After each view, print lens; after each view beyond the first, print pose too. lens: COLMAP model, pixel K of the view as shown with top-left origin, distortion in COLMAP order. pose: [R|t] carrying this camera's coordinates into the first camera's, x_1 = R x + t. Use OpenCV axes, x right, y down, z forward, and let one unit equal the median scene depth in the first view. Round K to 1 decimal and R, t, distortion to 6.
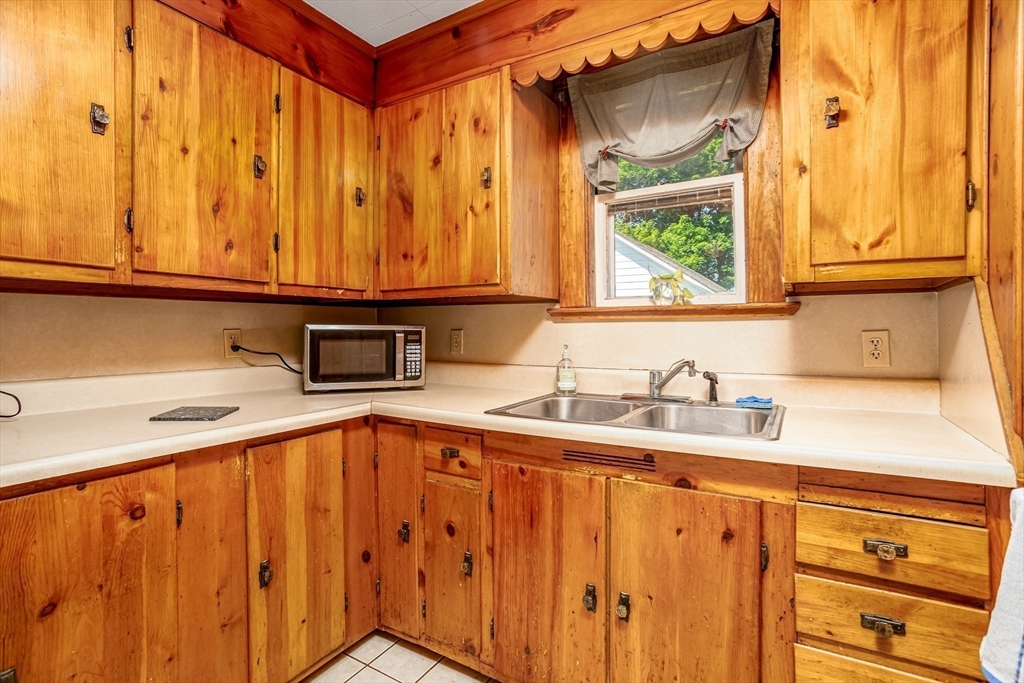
lens RADIAL K [[497.1, 0, 513.4], [0, 497.1, 332.0], [0, 0, 1]] dist [-0.042515, 0.017766]
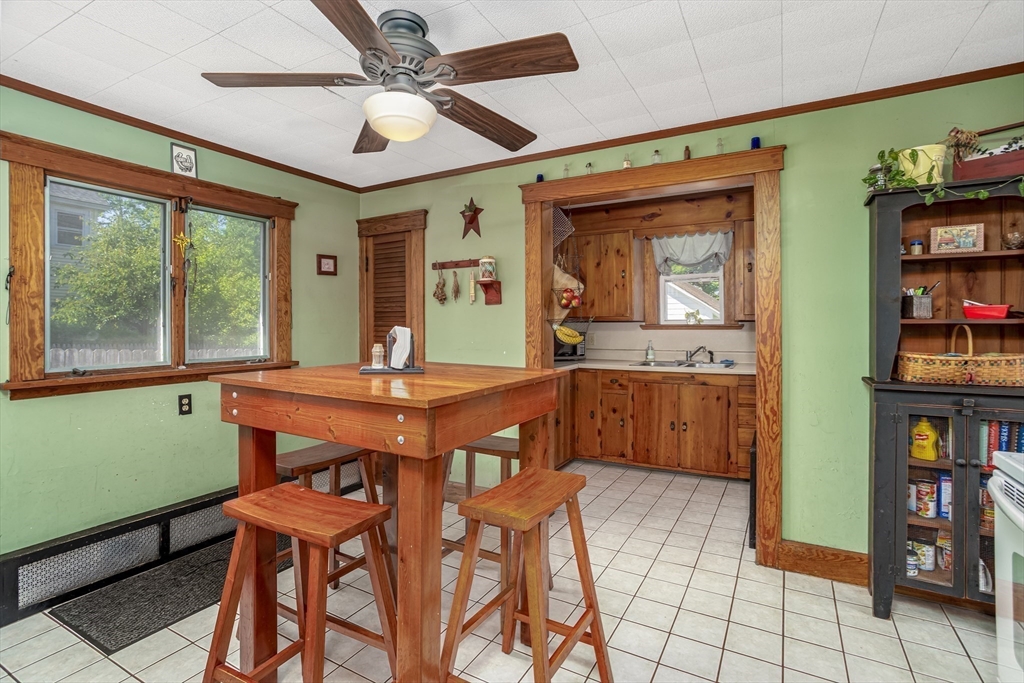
lens RADIAL K [[497.1, 0, 518.1], [0, 497.1, 324.3], [0, 0, 1]] dist [-0.042515, 0.017766]
pose [[0.999362, 0.002468, 0.035617, -0.768364], [-0.001971, 0.999901, -0.013967, -0.022985], [-0.035648, 0.013888, 0.999268, -1.701809]]
